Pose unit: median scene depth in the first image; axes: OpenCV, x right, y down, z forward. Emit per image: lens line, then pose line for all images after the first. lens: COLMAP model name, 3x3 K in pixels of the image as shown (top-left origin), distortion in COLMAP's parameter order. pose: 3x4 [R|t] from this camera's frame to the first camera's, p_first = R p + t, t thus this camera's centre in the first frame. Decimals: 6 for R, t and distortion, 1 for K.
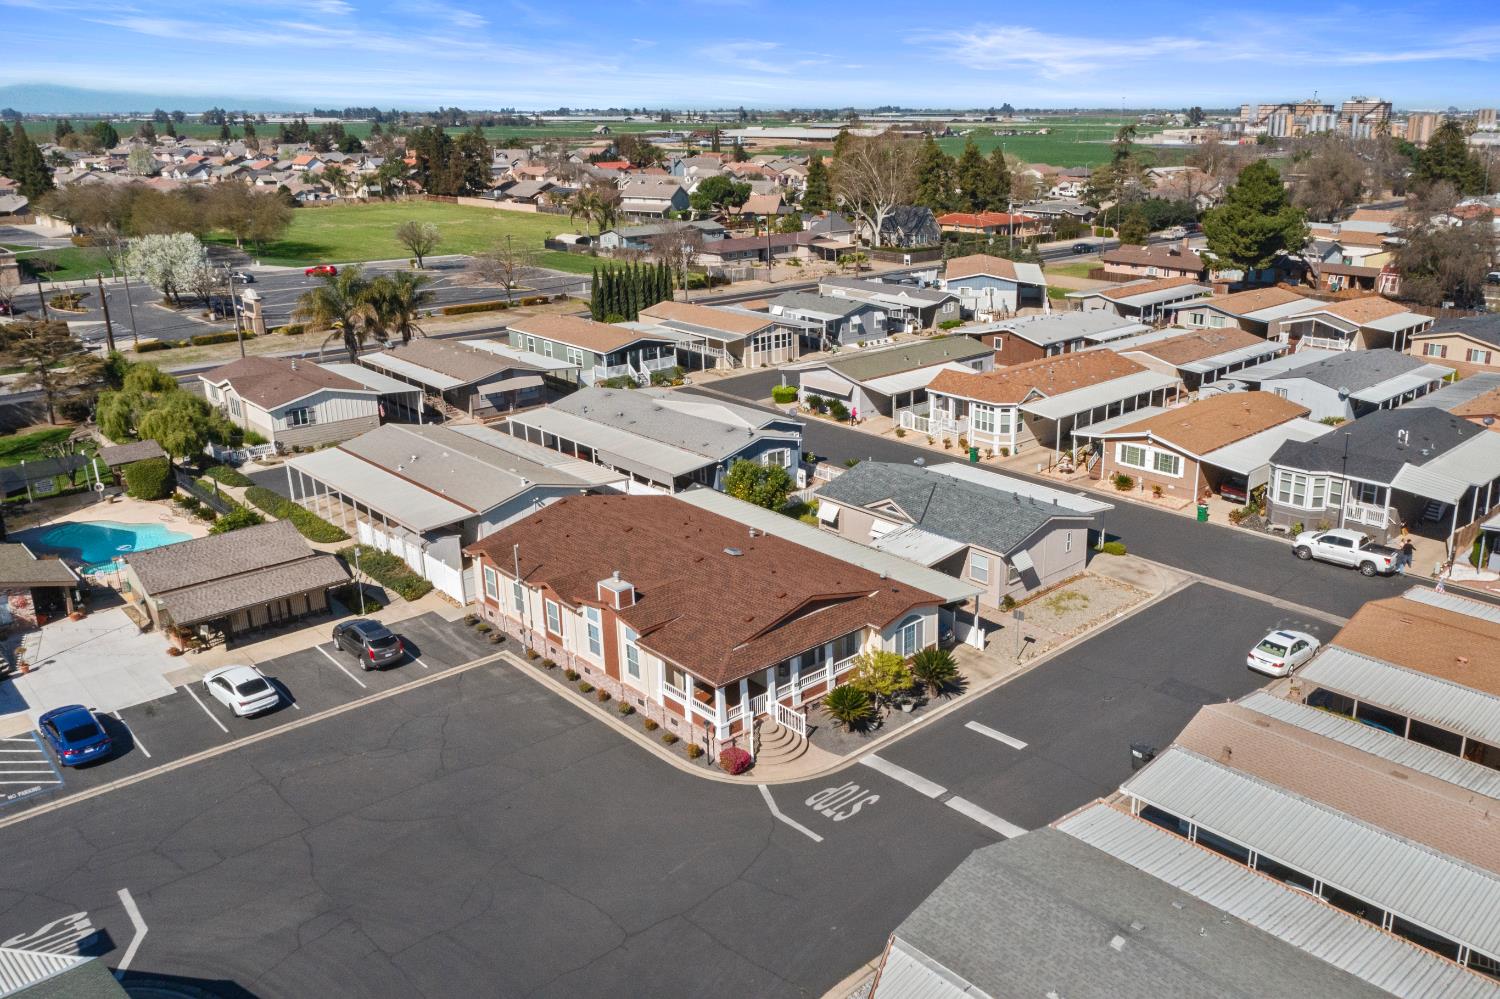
lens RADIAL K [[1176.2, 0, 788.8], [0, 1176.2, 496.5], [0, 0, 1]] dist [-0.015259, -0.002925]
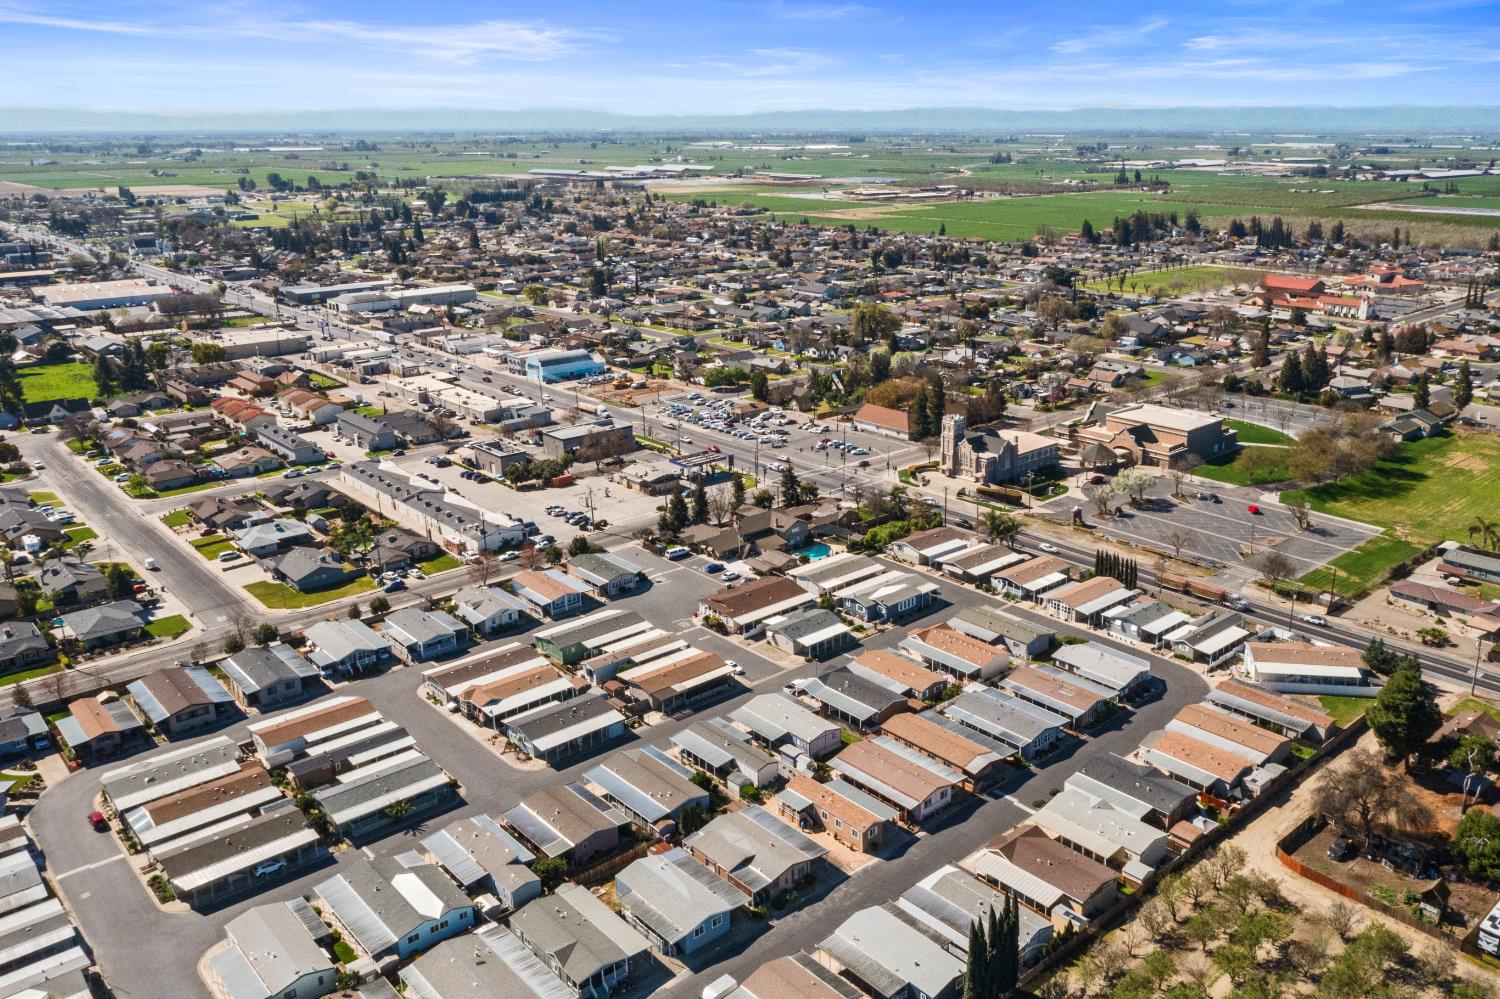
lens RADIAL K [[1172.3, 0, 805.6], [0, 1172.3, 497.7], [0, 0, 1]] dist [-0.009894, -0.005823]
pose [[-0.015085, 0.304284, -0.952462, 1.966962], [-0.307140, 0.905106, 0.294019, -0.801362], [0.951545, 0.296975, 0.079804, 0.352741]]
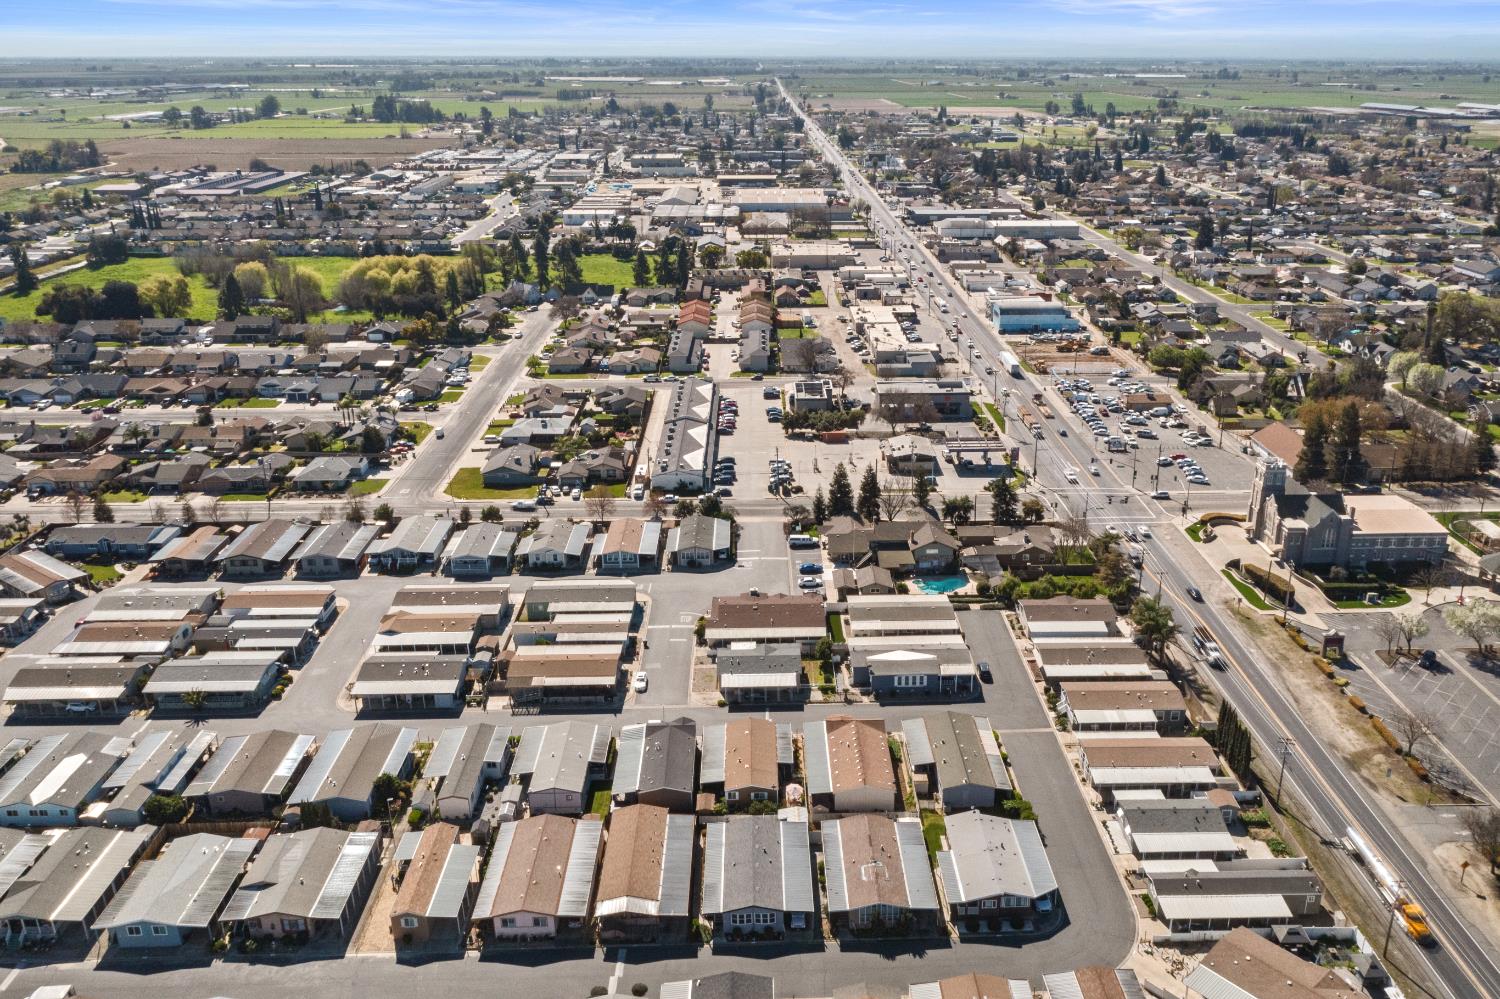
lens RADIAL K [[1172.3, 0, 805.6], [0, 1172.3, 497.7], [0, 0, 1]] dist [-0.009894, -0.005823]
pose [[-0.660020, 0.266058, -0.702557, 1.145266], [-0.233780, 0.816013, 0.528649, -1.085270], [0.713947, 0.513163, -0.476386, 1.304103]]
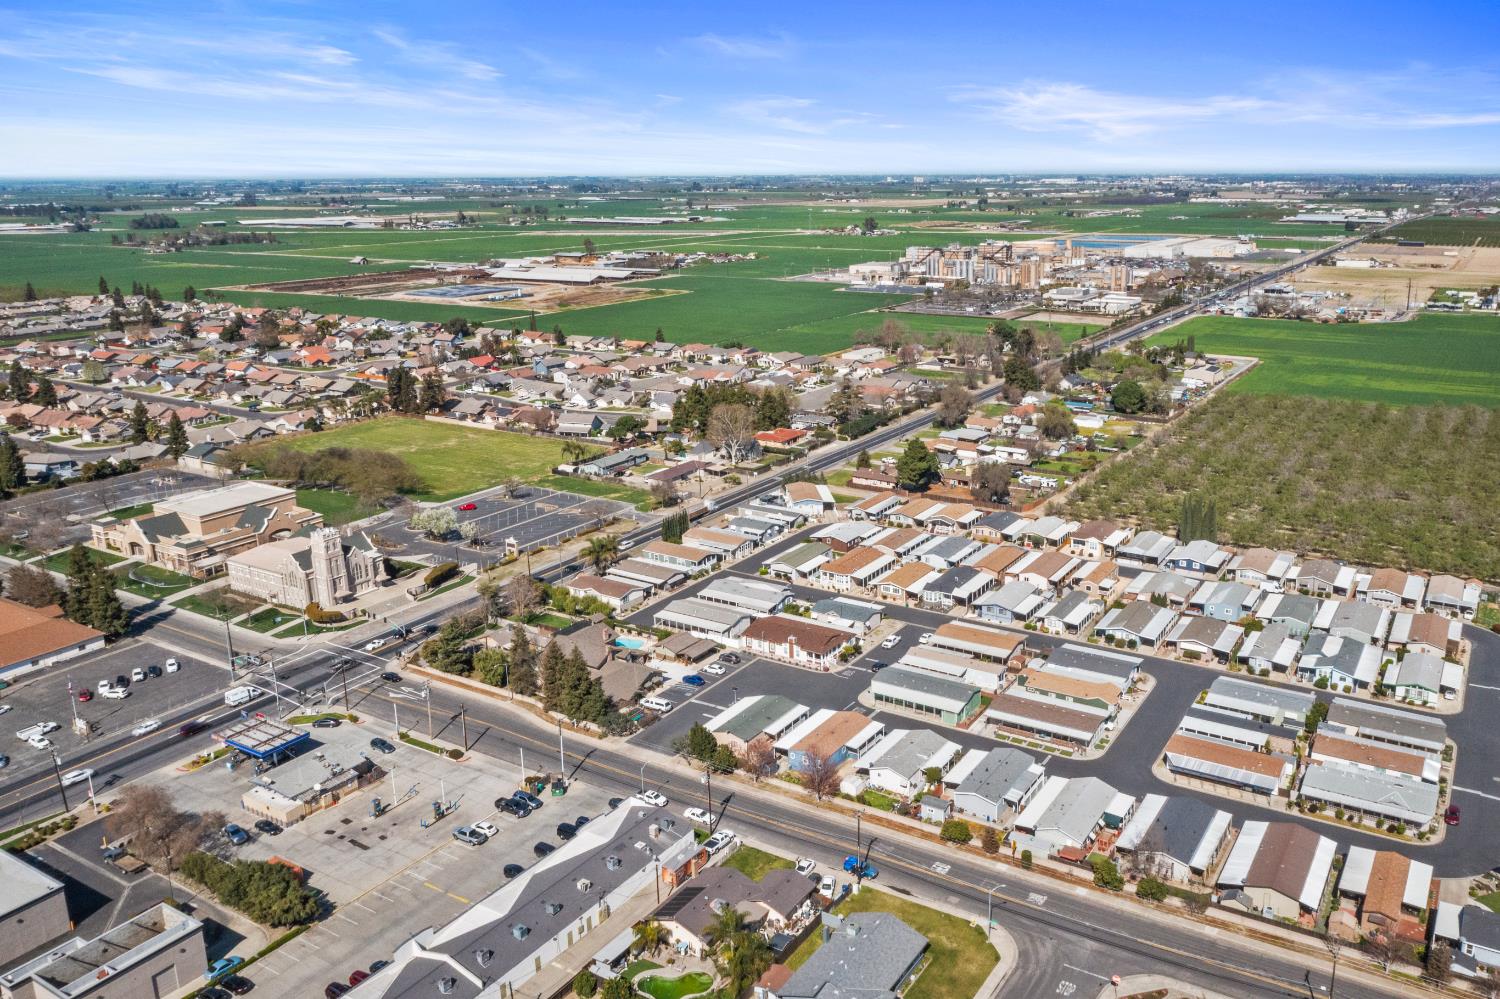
lens RADIAL K [[1172.3, 0, 805.6], [0, 1172.3, 497.7], [0, 0, 1]] dist [-0.009894, -0.005823]
pose [[0.963894, -0.075988, 0.255216, -0.552402], [0.088260, 0.995411, -0.036966, -0.135489], [-0.251235, 0.058157, 0.966177, -1.587800]]
